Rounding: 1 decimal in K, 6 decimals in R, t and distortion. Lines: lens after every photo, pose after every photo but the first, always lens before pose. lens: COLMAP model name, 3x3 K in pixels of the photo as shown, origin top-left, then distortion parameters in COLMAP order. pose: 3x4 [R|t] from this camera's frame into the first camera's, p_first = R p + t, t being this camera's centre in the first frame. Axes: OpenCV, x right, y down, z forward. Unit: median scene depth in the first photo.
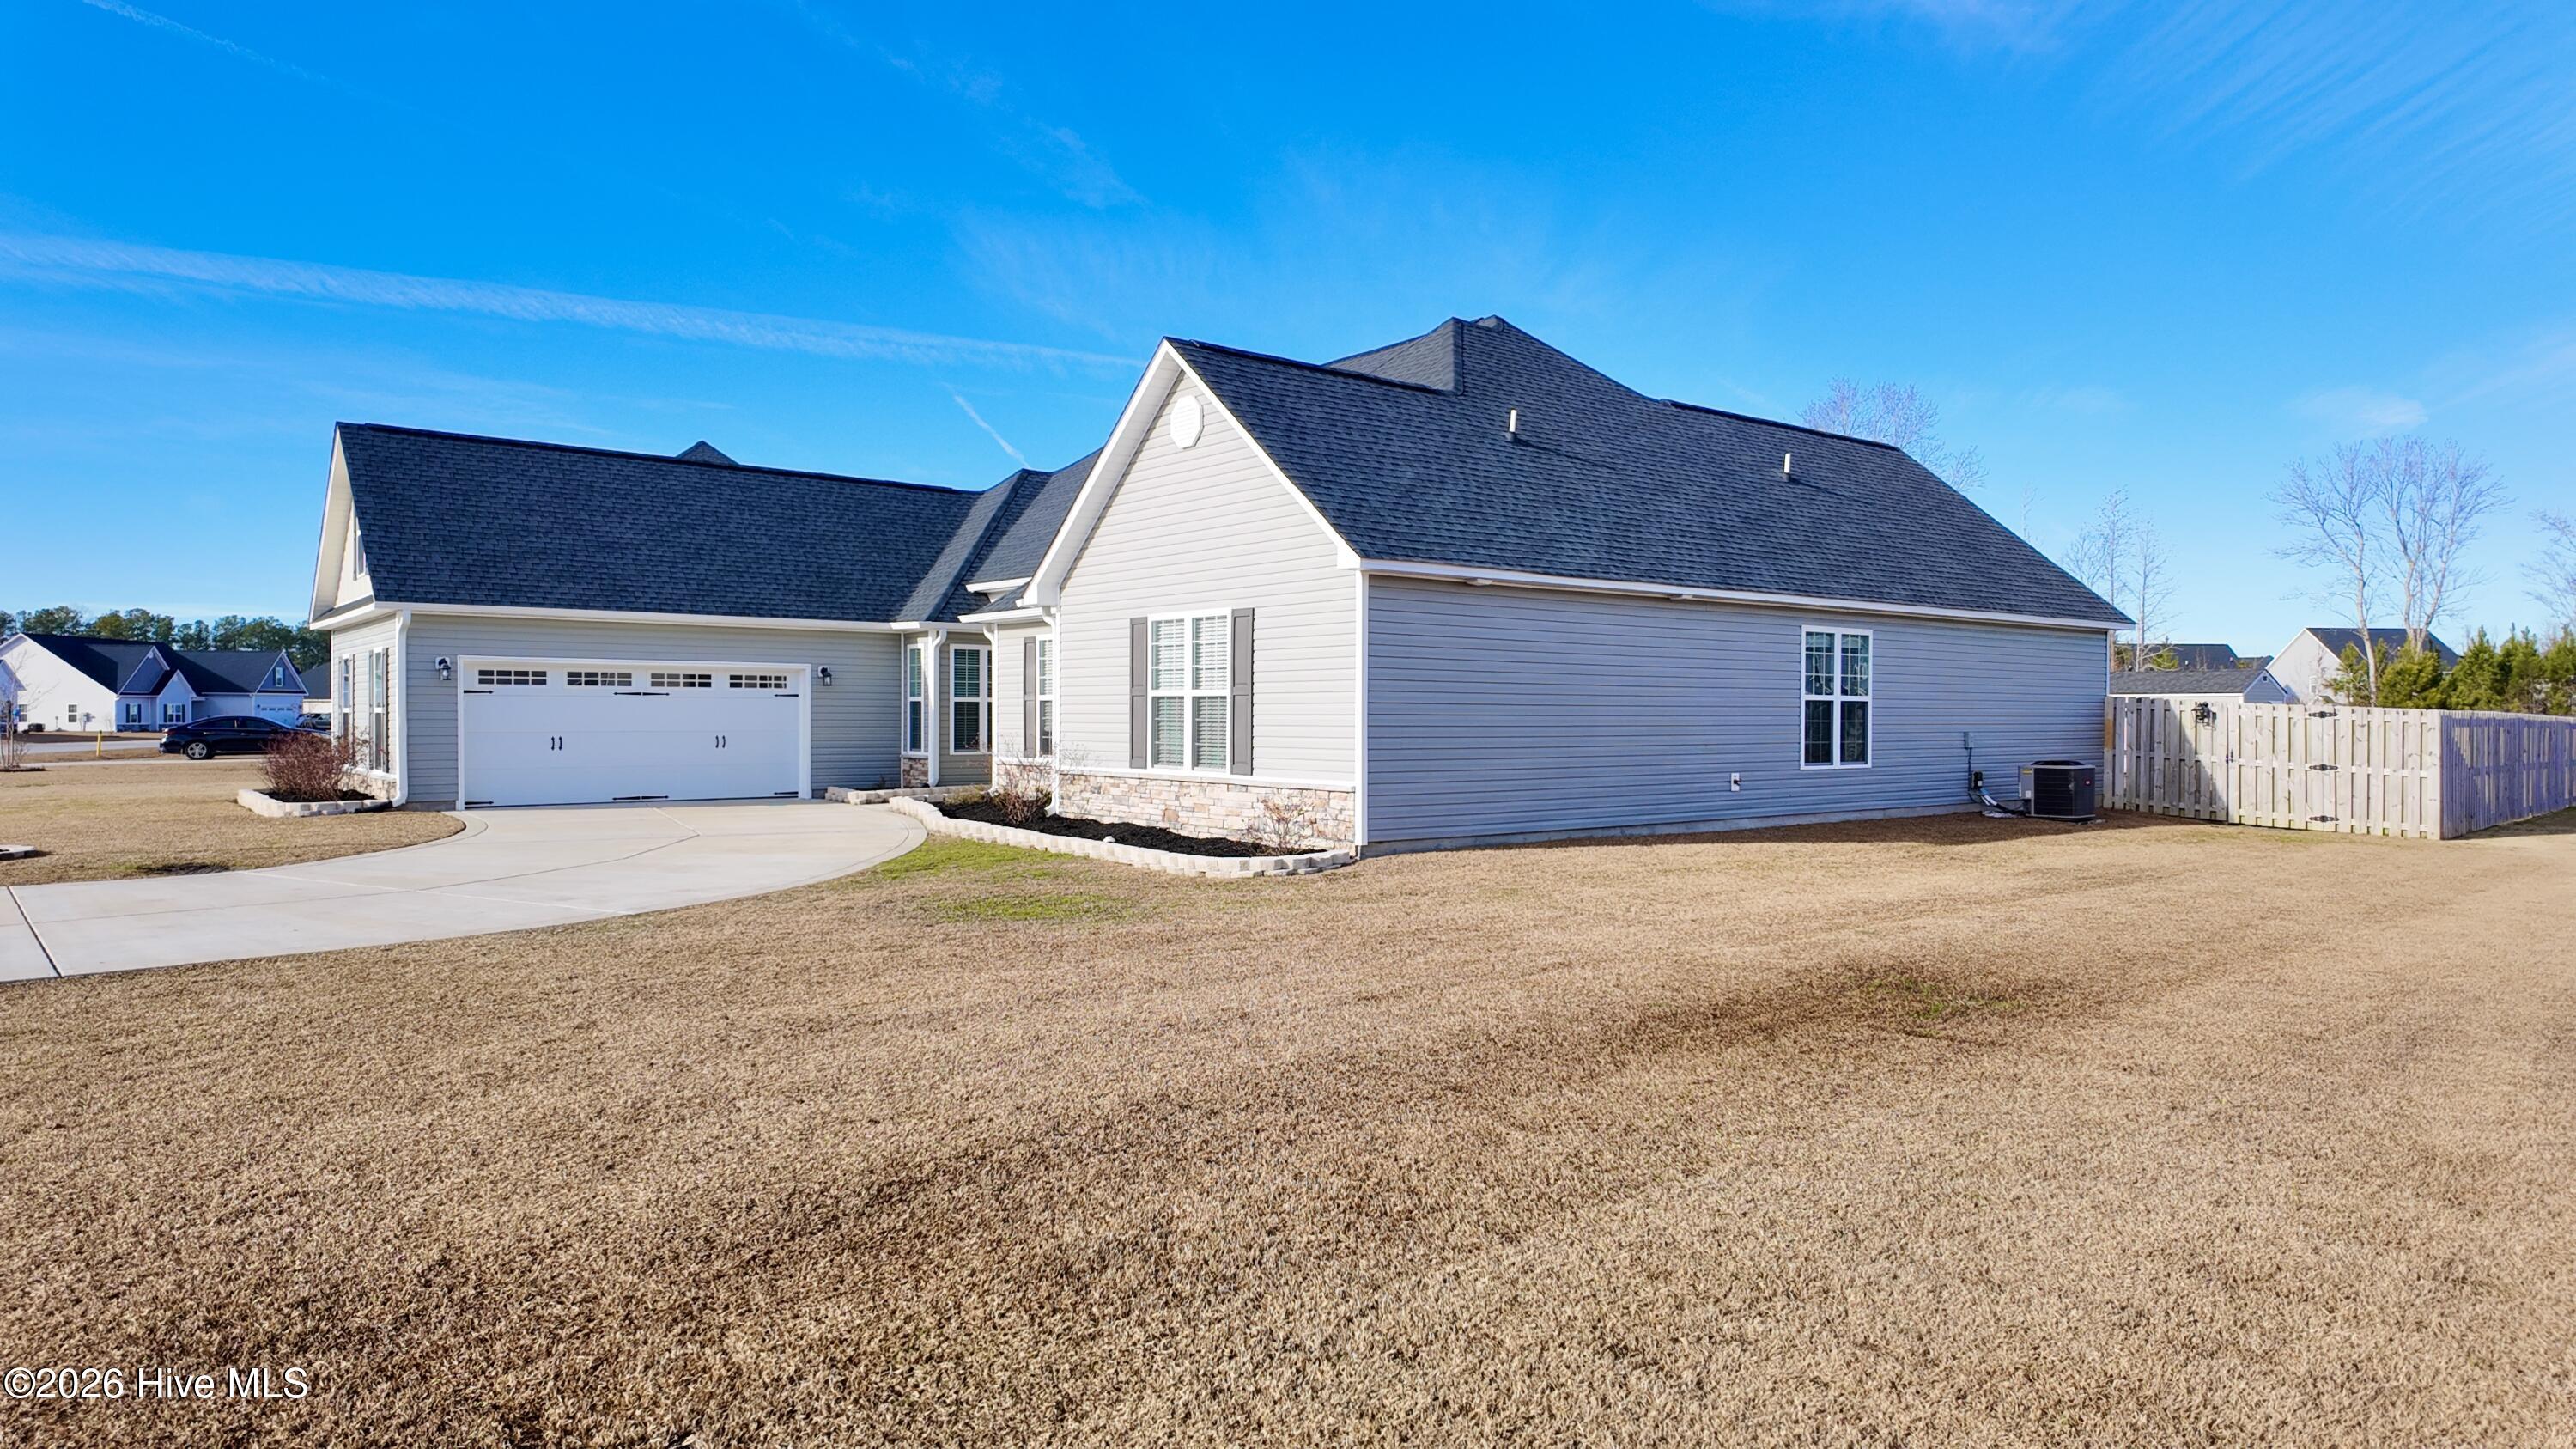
lens RADIAL K [[1496.8, 0, 1295.4], [0, 1496.8, 721.9], [0, 0, 1]] dist [0.019830, -0.001022]
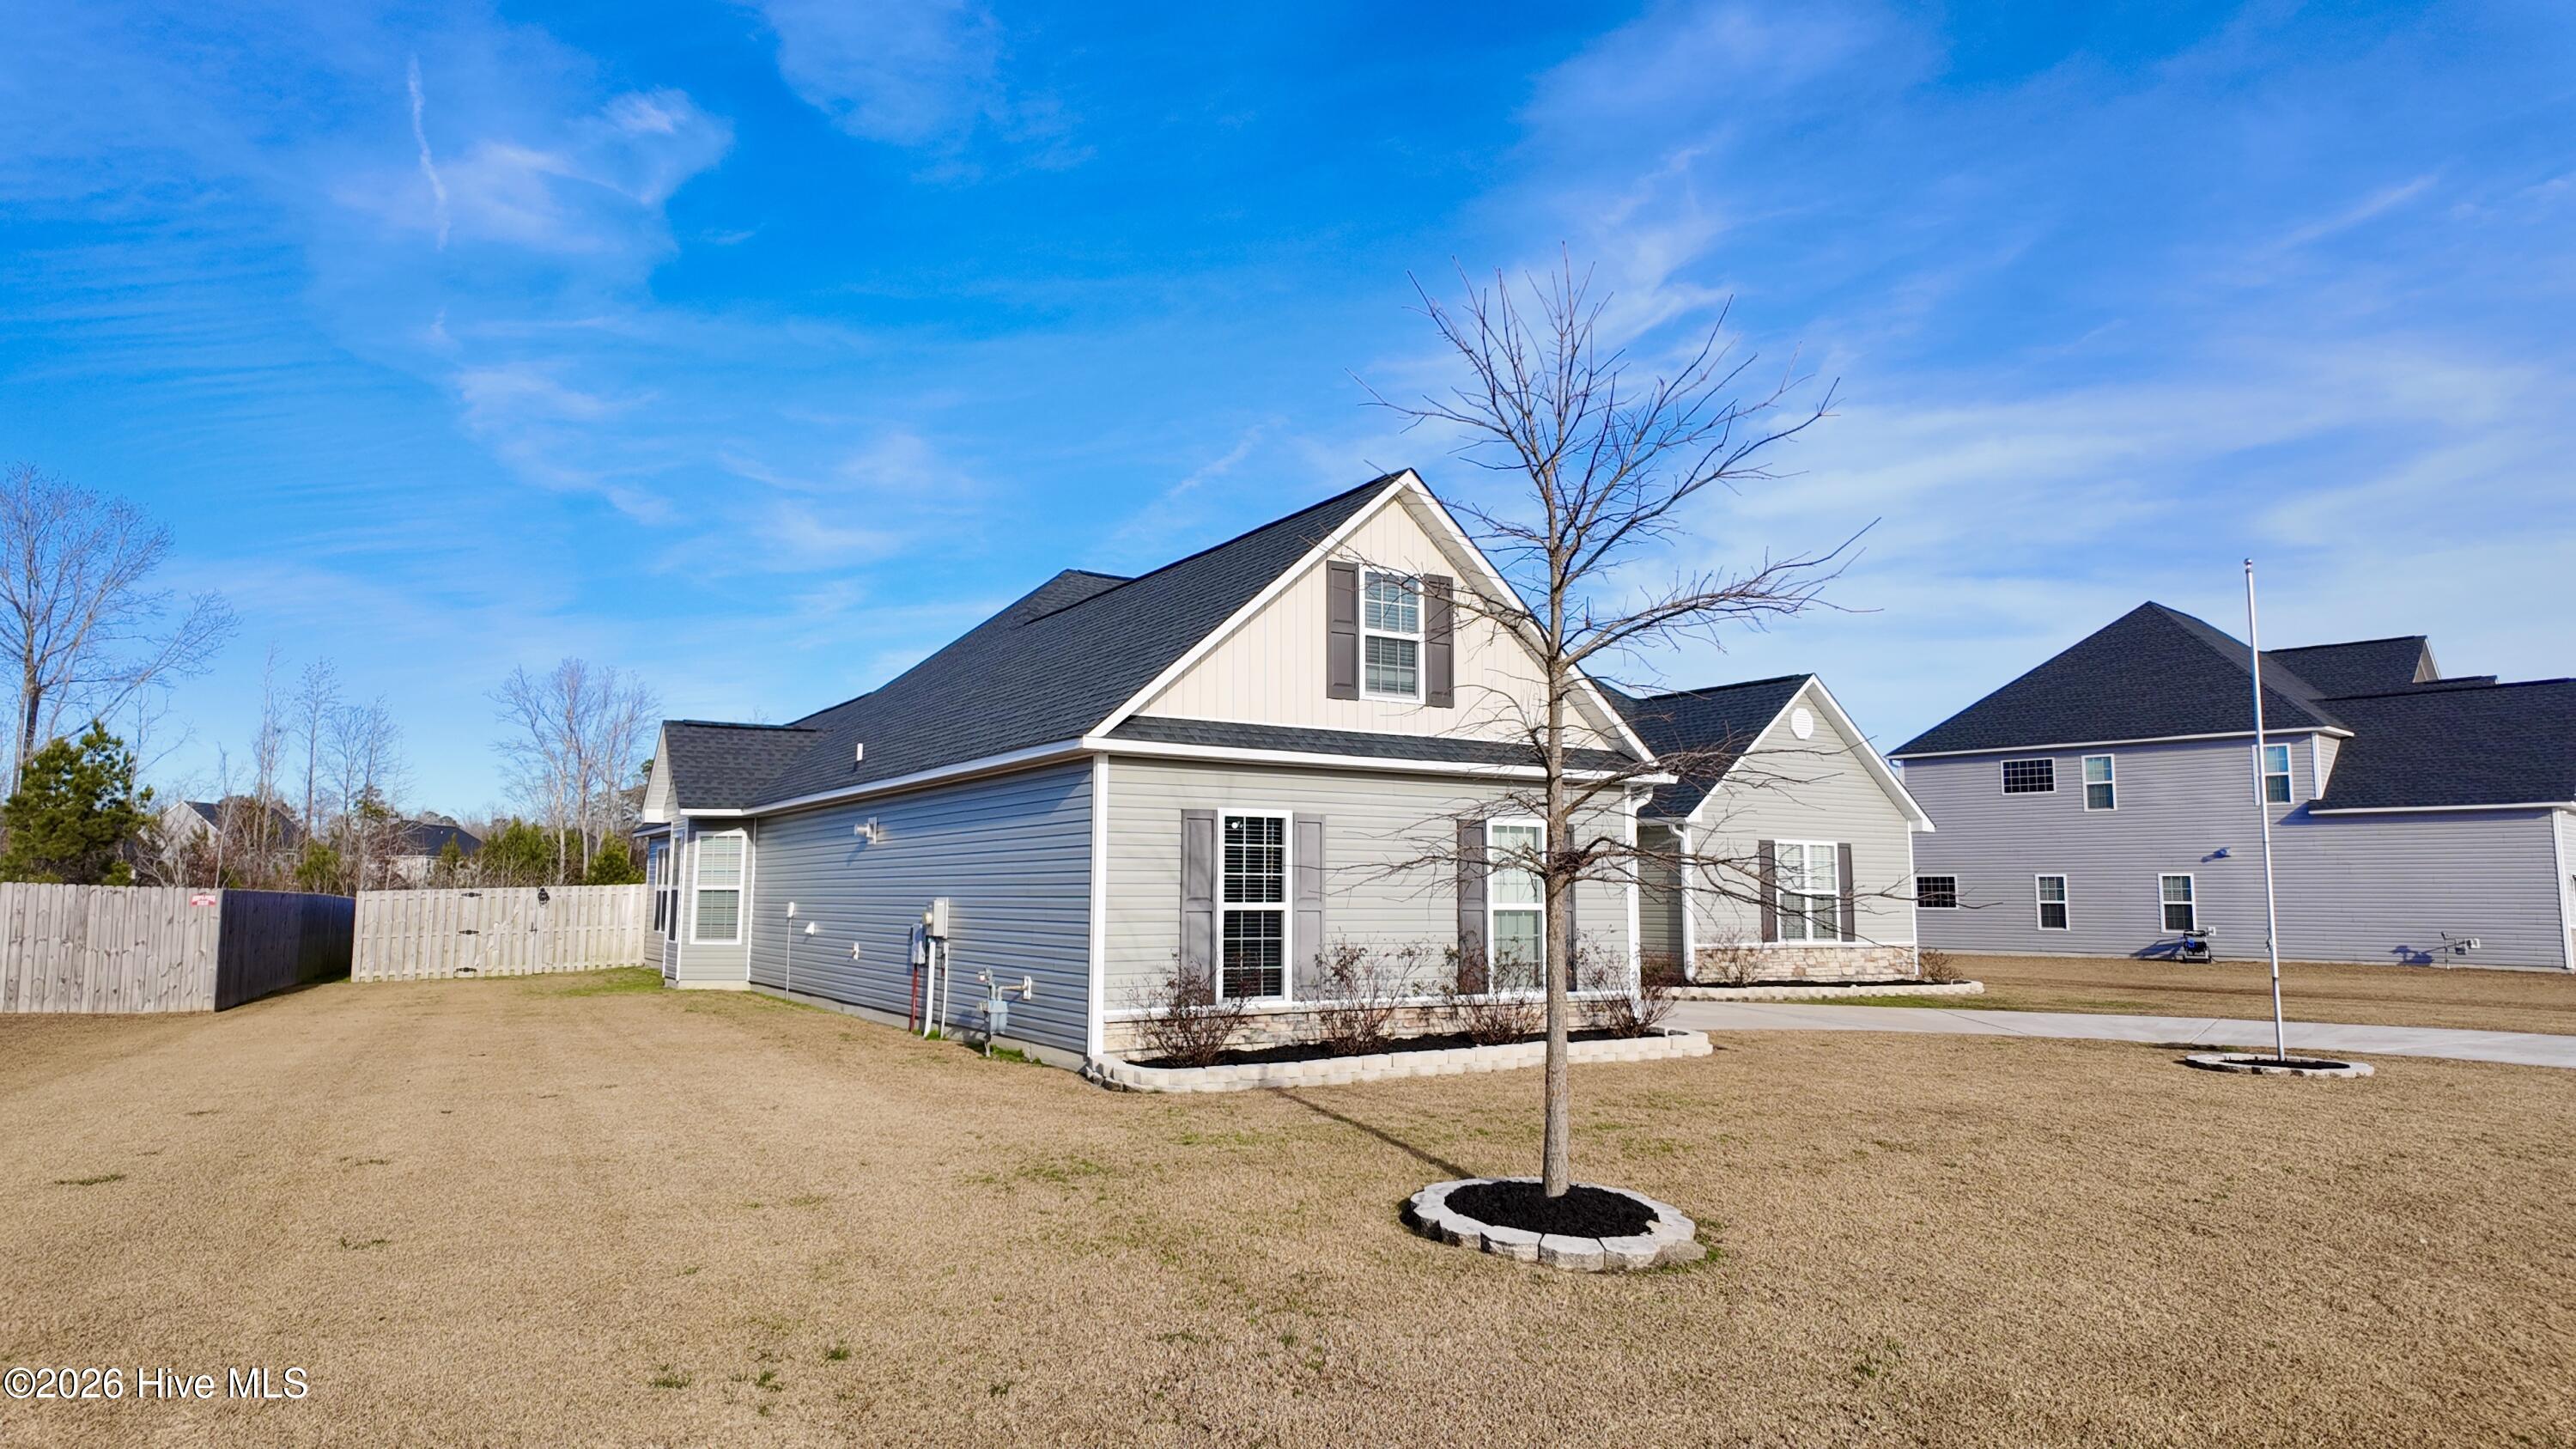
lens RADIAL K [[1496.8, 0, 1294.9], [0, 1496.8, 723.1], [0, 0, 1]] dist [0.019830, -0.001022]
pose [[0.133338, 0.112362, 0.984681, -1.727724], [-0.003909, 0.993604, -0.112851, -0.015754], [-0.991063, 0.011198, 0.132924, 1.318235]]
